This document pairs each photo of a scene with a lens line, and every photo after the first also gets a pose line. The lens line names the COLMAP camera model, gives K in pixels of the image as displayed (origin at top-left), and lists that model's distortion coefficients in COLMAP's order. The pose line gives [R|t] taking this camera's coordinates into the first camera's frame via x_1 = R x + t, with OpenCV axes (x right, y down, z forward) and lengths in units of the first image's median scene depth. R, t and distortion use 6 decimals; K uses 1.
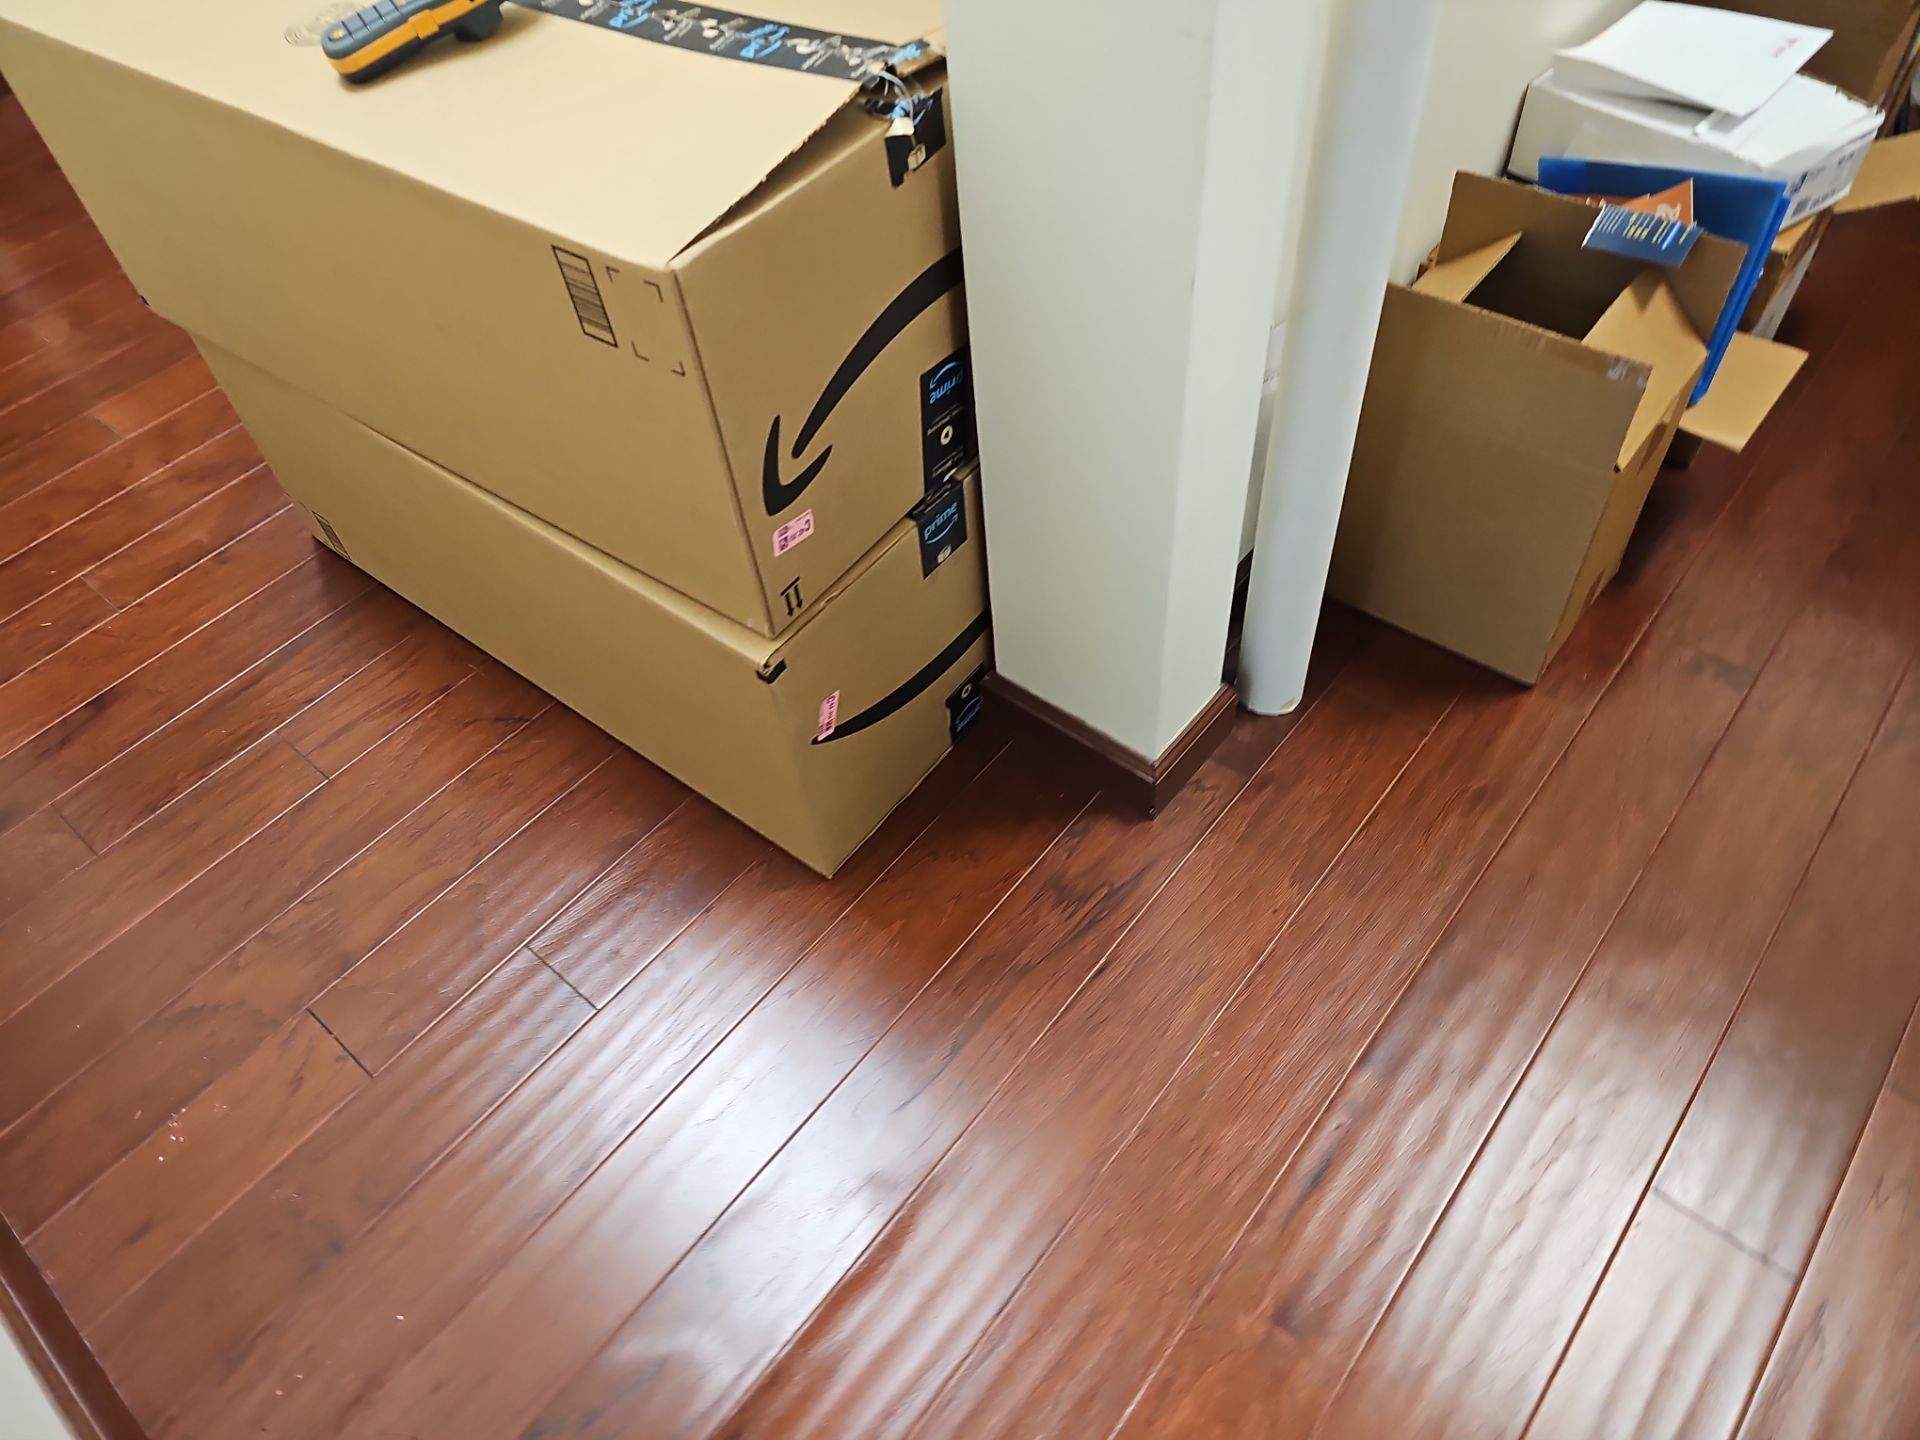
lens RADIAL K [[1273.0, 0, 973.8], [0, 1273.0, 693.7], [0, 0, 1]] dist [0.056284, -0.056616]
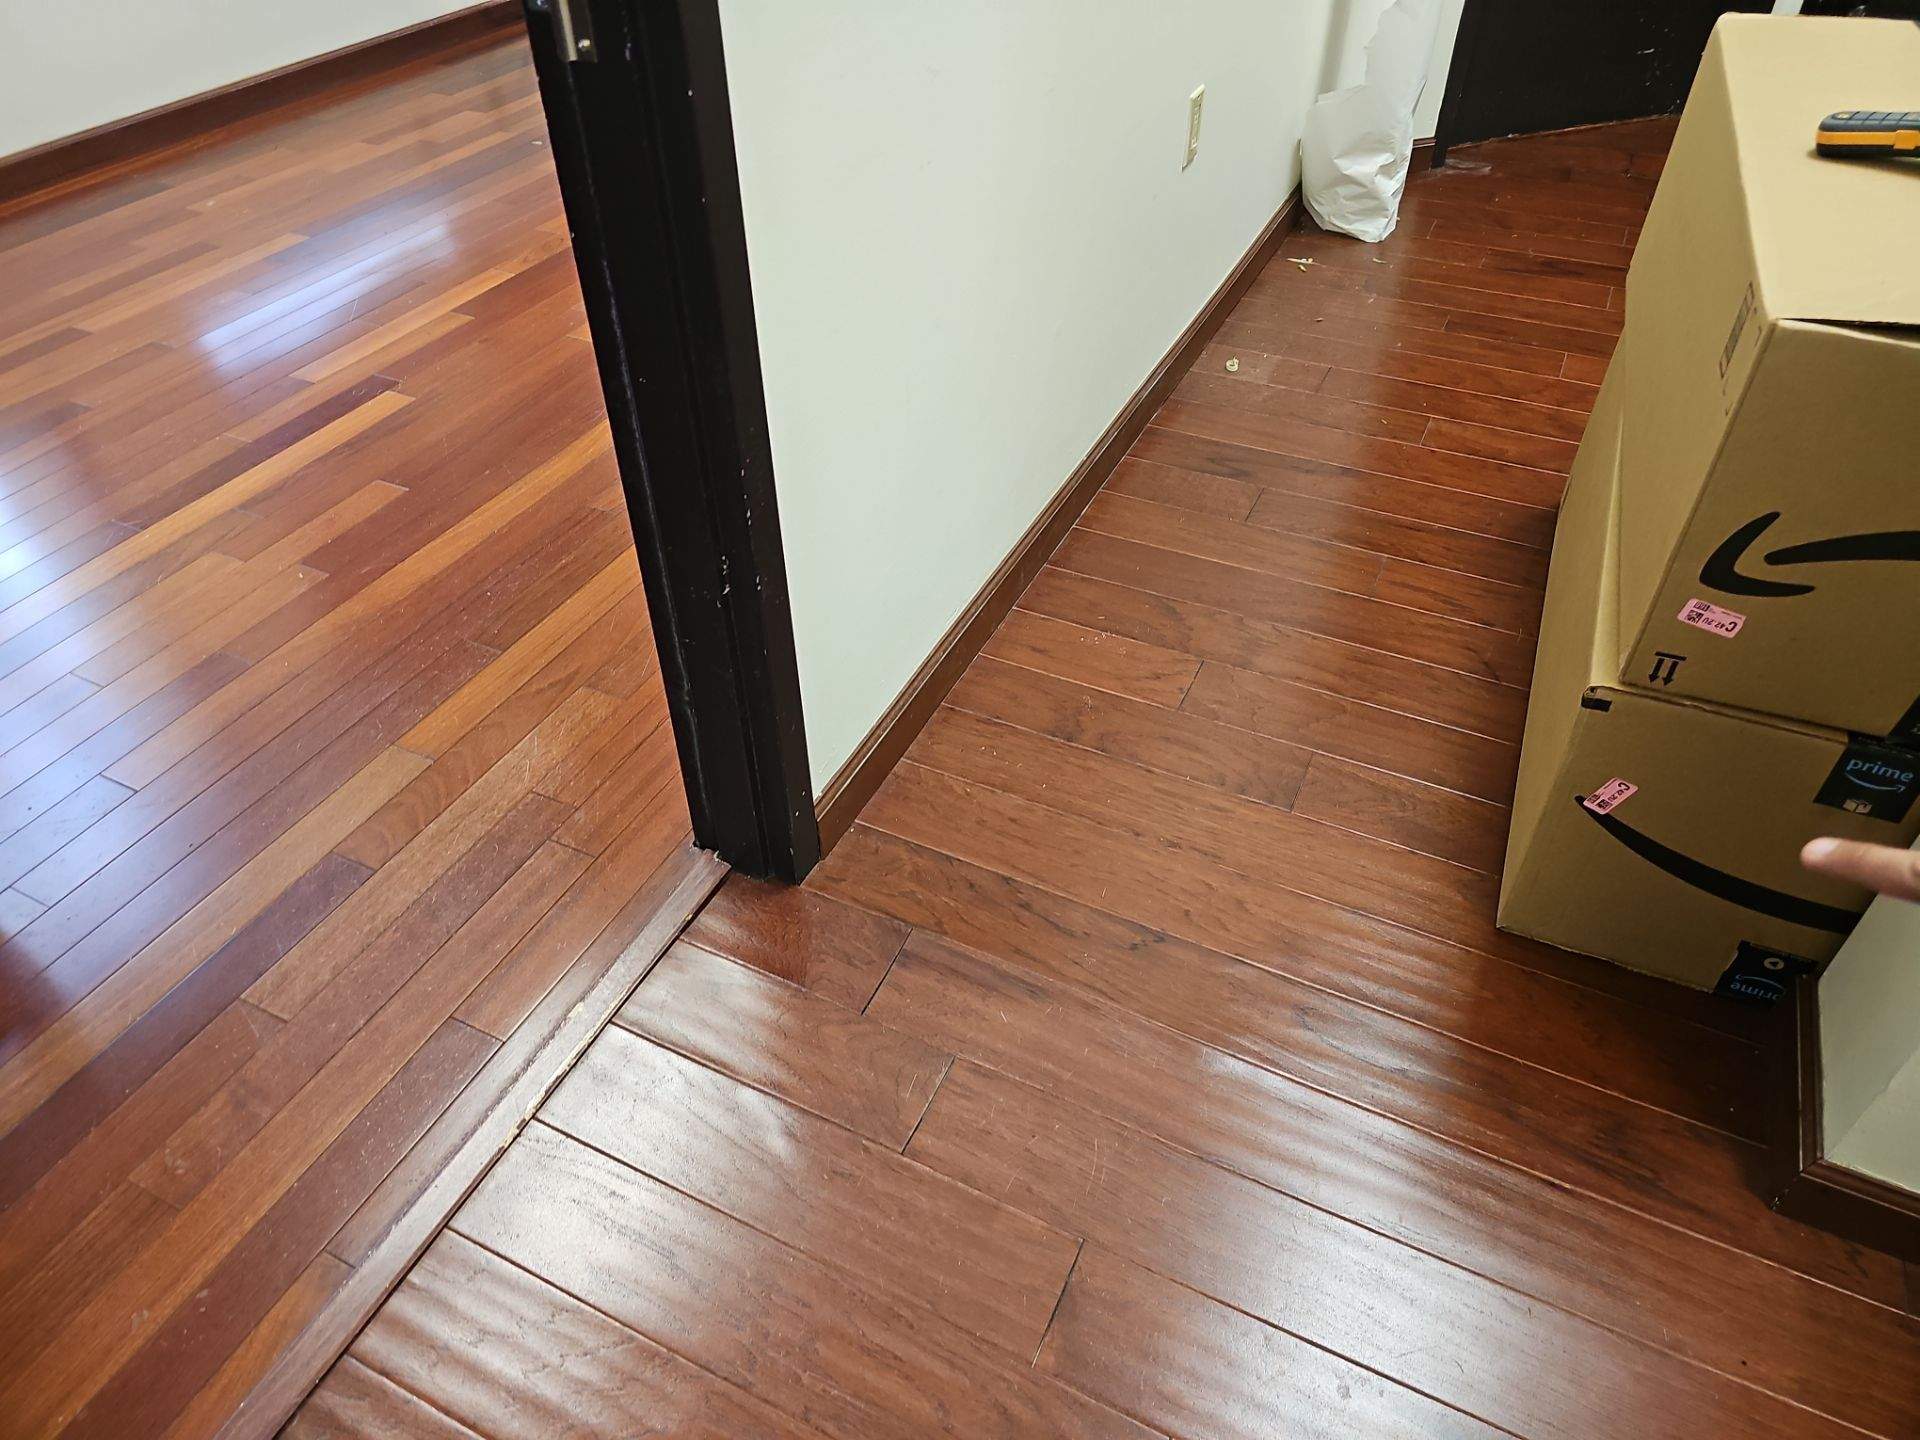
lens RADIAL K [[1273.0, 0, 936.2], [0, 1273.0, 688.6], [0, 0, 1]] dist [0.056284, -0.056616]
pose [[0.237748, 0.683240, -0.690405, 0.417848], [-0.744072, 0.584998, 0.322699, 0.036282], [0.624366, 0.436990, 0.647462, -0.063160]]
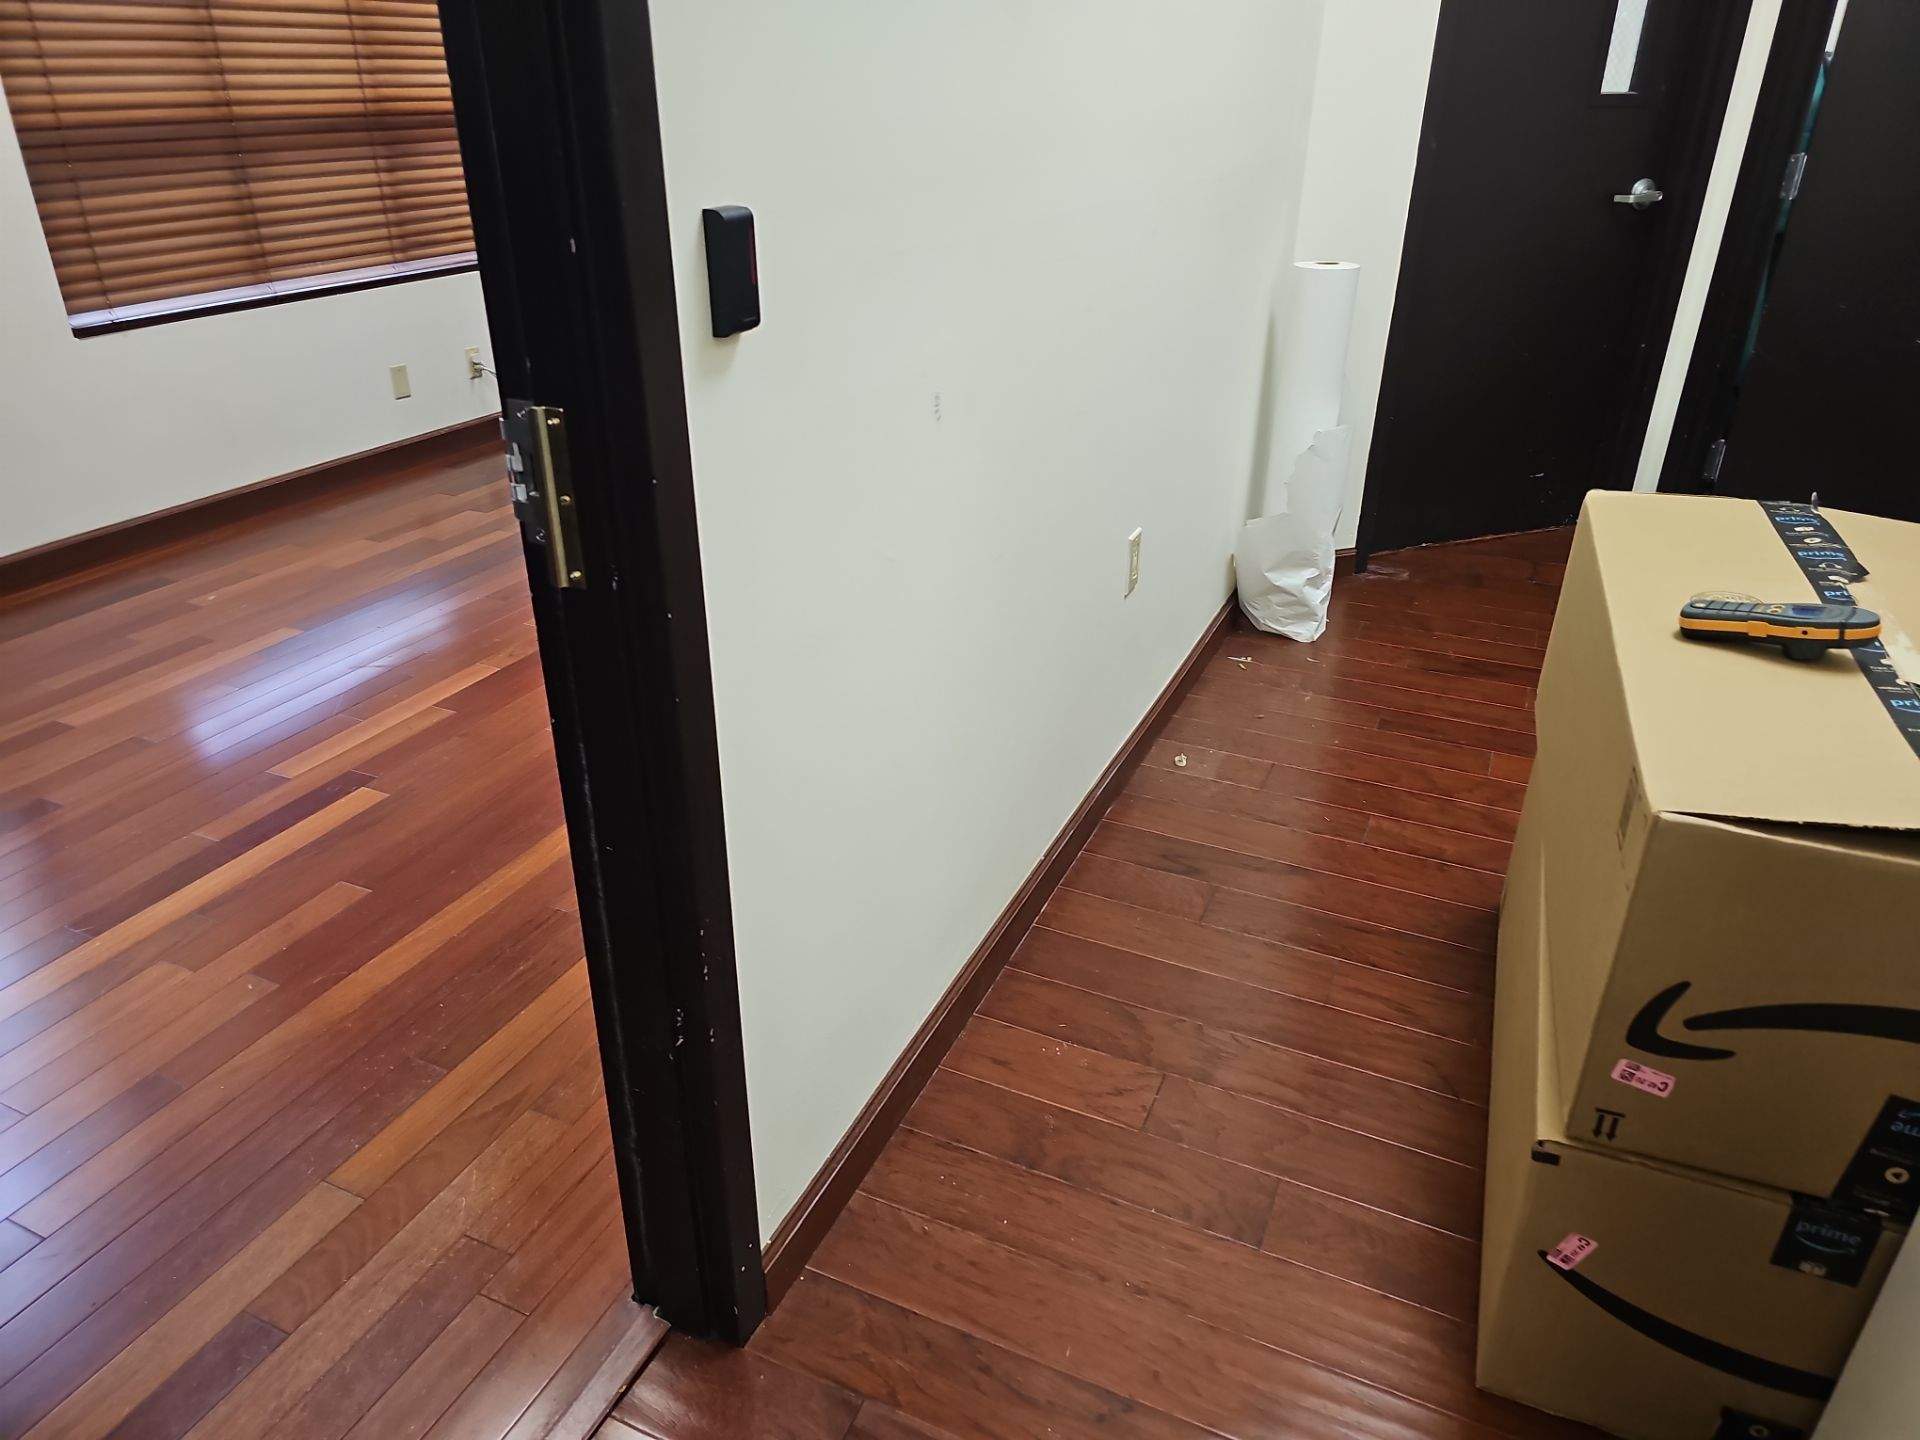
lens RADIAL K [[1273.0, 0, 954.3], [0, 1273.0, 700.4], [0, 0, 1]] dist [0.056284, -0.056616]
pose [[0.265039, 0.493170, -0.828576, 0.393200], [-0.753408, 0.642204, 0.141246, -0.038764], [0.601773, 0.586819, 0.541767, -0.123442]]
